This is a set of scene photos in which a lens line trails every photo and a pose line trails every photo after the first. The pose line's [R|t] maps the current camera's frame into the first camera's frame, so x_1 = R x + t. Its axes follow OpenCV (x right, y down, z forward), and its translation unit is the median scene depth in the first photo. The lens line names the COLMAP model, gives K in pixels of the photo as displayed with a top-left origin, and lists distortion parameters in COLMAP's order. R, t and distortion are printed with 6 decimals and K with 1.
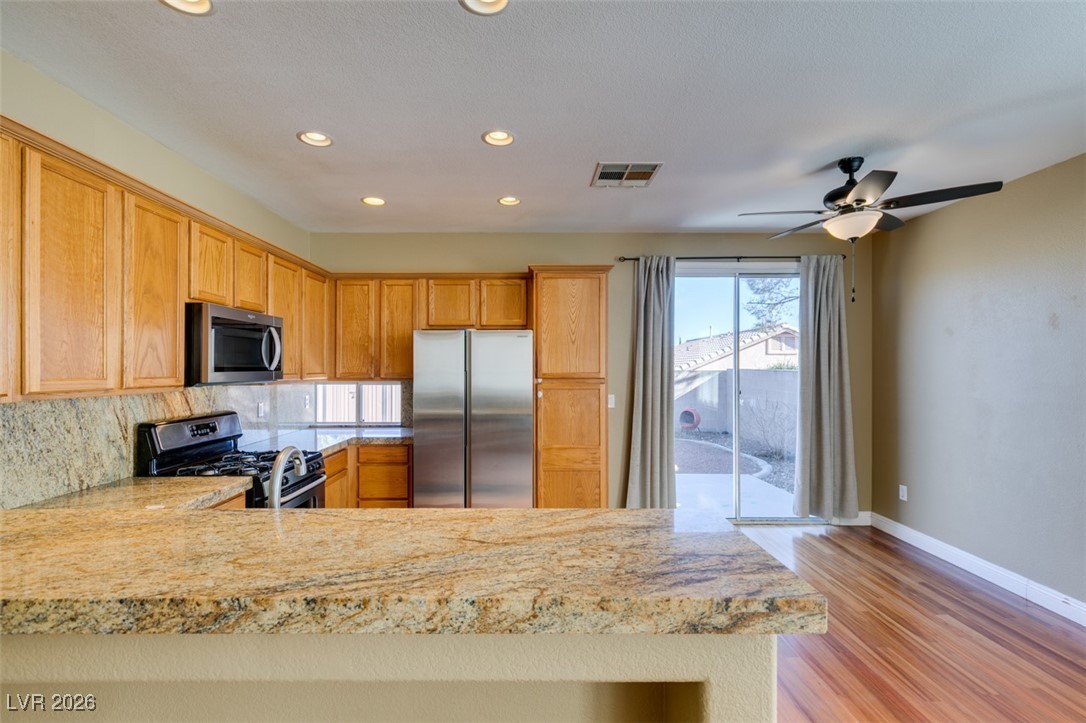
lens RADIAL K [[487.0, 0, 532.3], [0, 487.0, 368.6], [0, 0, 1]] dist [0.010399, -0.003816]
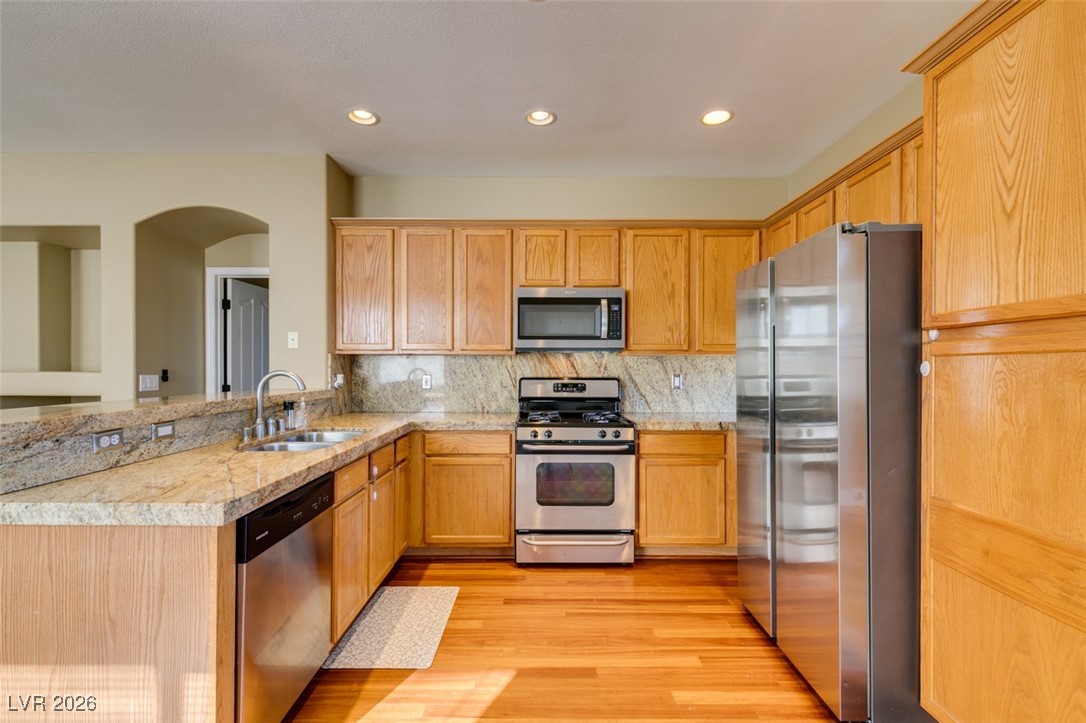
lens RADIAL K [[487.0, 0, 536.5], [0, 487.0, 369.1], [0, 0, 1]] dist [0.010399, -0.003816]
pose [[-0.006204, 0.001199, -0.999980, 0.560973], [-0.006102, 0.999981, 0.001237, 0.071744], [0.999962, 0.006110, -0.006196, 0.887295]]
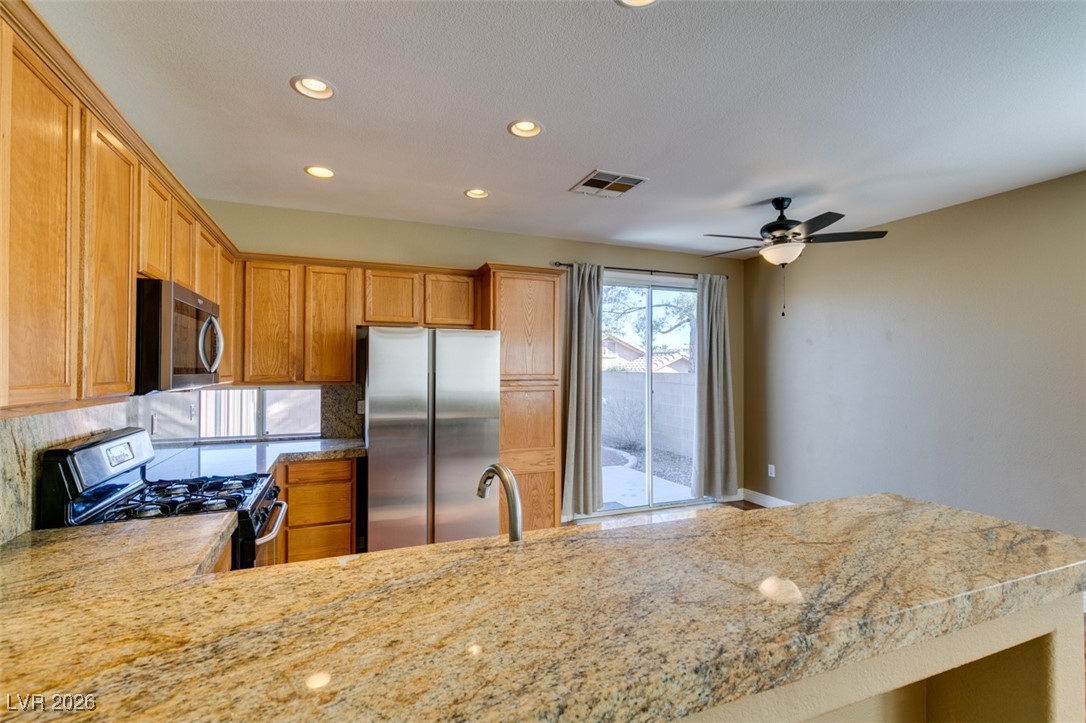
lens RADIAL K [[487.0, 0, 536.8], [0, 487.0, 364.1], [0, 0, 1]] dist [0.010399, -0.003816]
pose [[0.929065, 0.006007, 0.369867, -0.353526], [-0.001484, 0.999921, -0.012510, -0.000119], [-0.369912, 0.011074, 0.929001, 0.095490]]
